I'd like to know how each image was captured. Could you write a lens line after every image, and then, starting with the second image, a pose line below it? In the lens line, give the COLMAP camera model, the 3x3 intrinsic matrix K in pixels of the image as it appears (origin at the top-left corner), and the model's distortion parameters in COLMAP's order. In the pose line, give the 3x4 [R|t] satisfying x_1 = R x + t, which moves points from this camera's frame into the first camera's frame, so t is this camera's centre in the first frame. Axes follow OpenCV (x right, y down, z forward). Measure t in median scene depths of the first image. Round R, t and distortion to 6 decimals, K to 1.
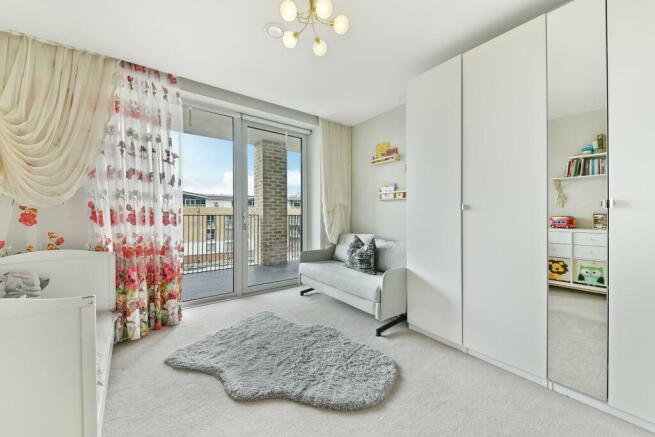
lens RADIAL K [[249.7, 0, 329.3], [0, 249.7, 215.9], [0, 0, 1]] dist [0.000189, -0.000429]
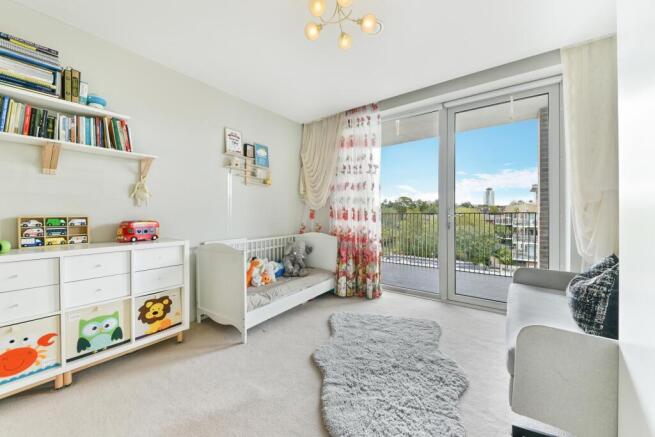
lens RADIAL K [[249.7, 0, 329.3], [0, 249.7, 215.9], [0, 0, 1]] dist [0.000189, -0.000429]
pose [[0.280446, 0.010601, -0.959811, 0.595351], [0.002534, 0.999927, 0.011784, -0.007089], [0.959866, -0.005737, 0.280399, 0.472098]]
